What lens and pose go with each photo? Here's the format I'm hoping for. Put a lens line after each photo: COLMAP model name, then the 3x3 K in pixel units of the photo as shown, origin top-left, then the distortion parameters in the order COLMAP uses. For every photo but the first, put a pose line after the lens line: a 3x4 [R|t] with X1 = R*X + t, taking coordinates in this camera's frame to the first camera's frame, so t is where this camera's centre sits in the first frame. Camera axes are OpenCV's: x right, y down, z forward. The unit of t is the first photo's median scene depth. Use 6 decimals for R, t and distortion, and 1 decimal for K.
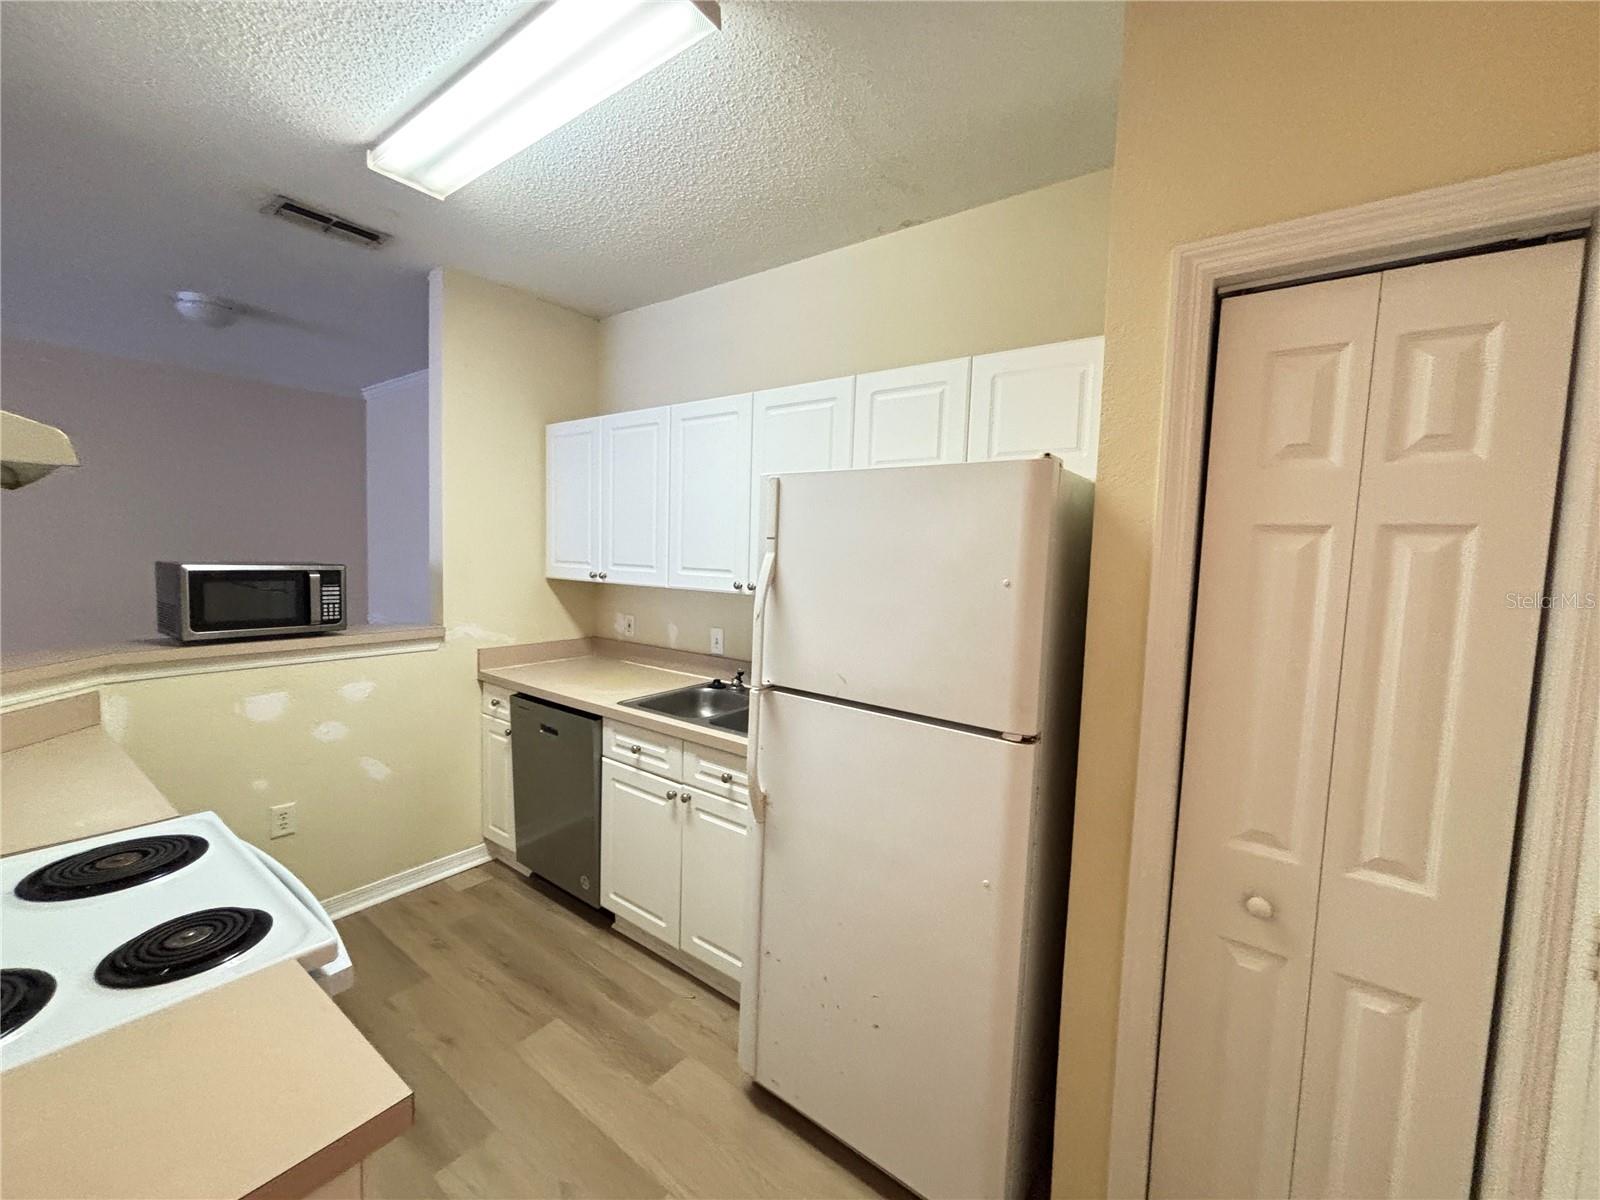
lens RADIAL K [[642.8, 0, 800.6], [0, 642.8, 597.9], [0, 0, 1]] dist [-0.009264, 0.004500]
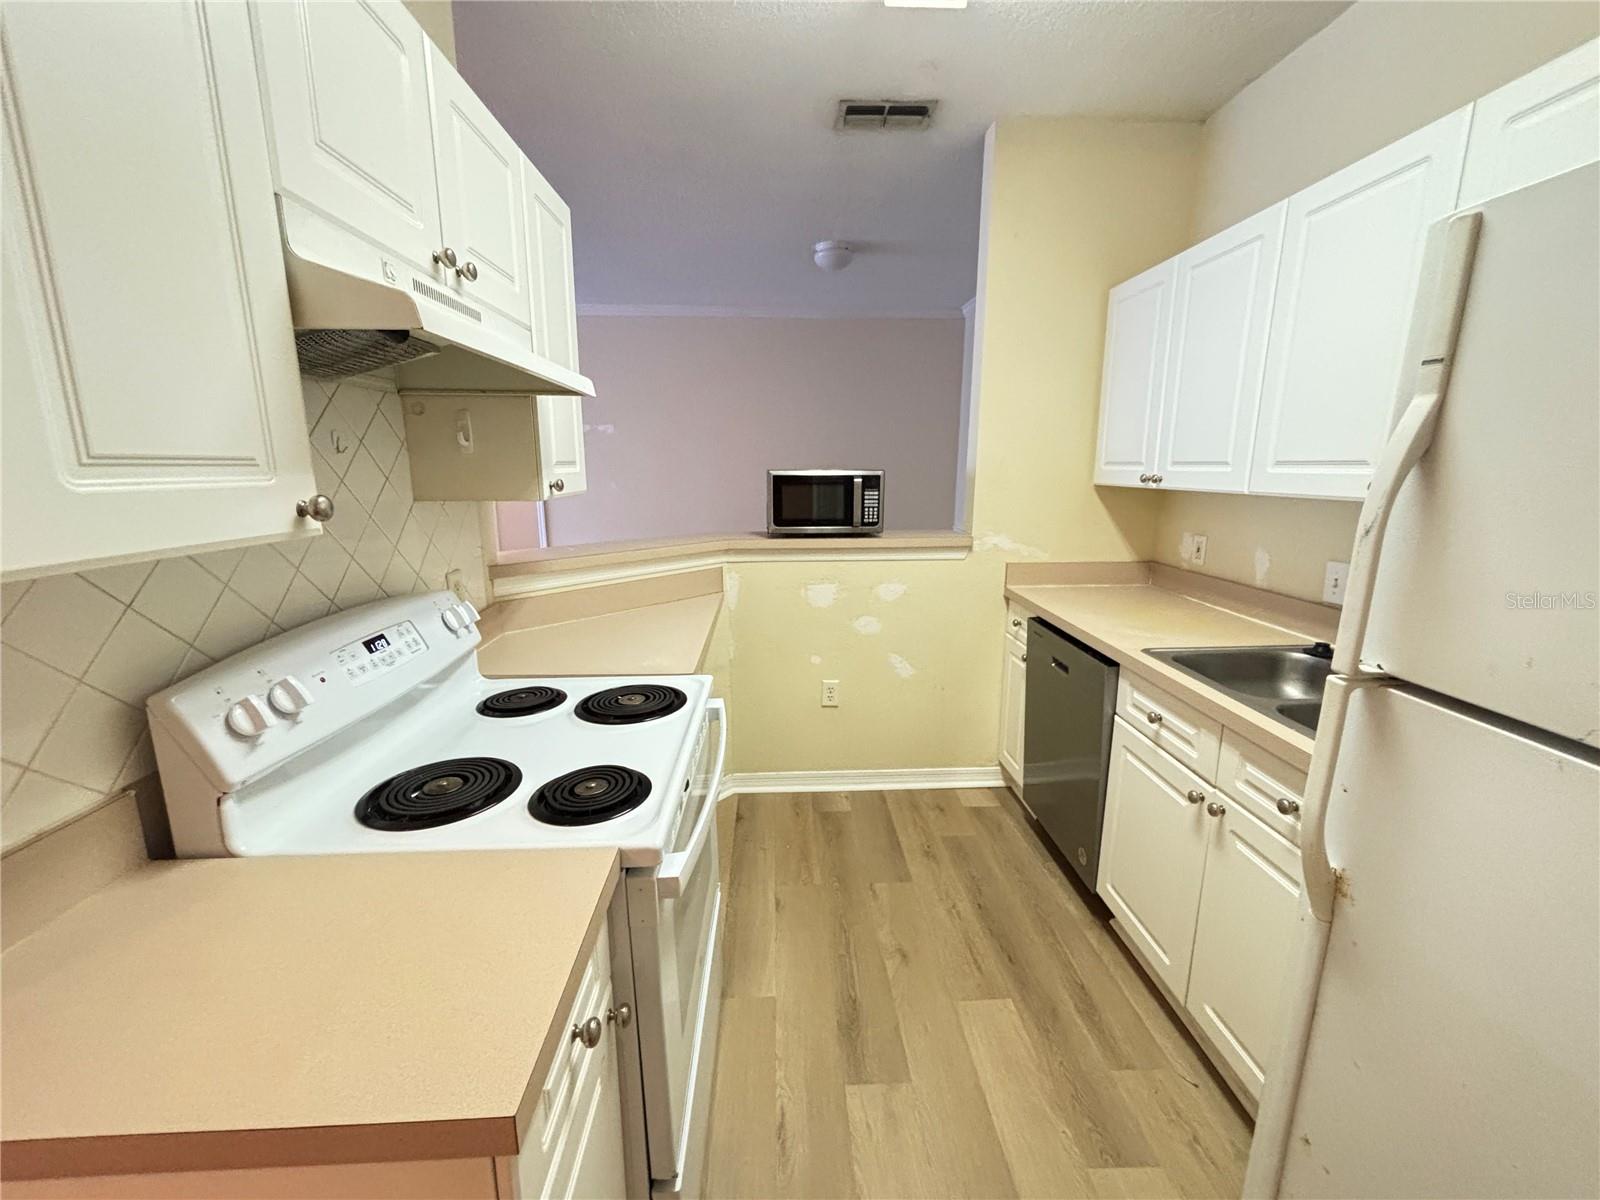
lens RADIAL K [[642.8, 0, 800.6], [0, 642.8, 597.9], [0, 0, 1]] dist [-0.009264, 0.004500]
pose [[0.625042, 0.128052, -0.770016, 0.030388], [-0.034970, 0.990056, 0.136258, 0.018184], [0.779808, -0.058239, 0.623304, 0.241549]]
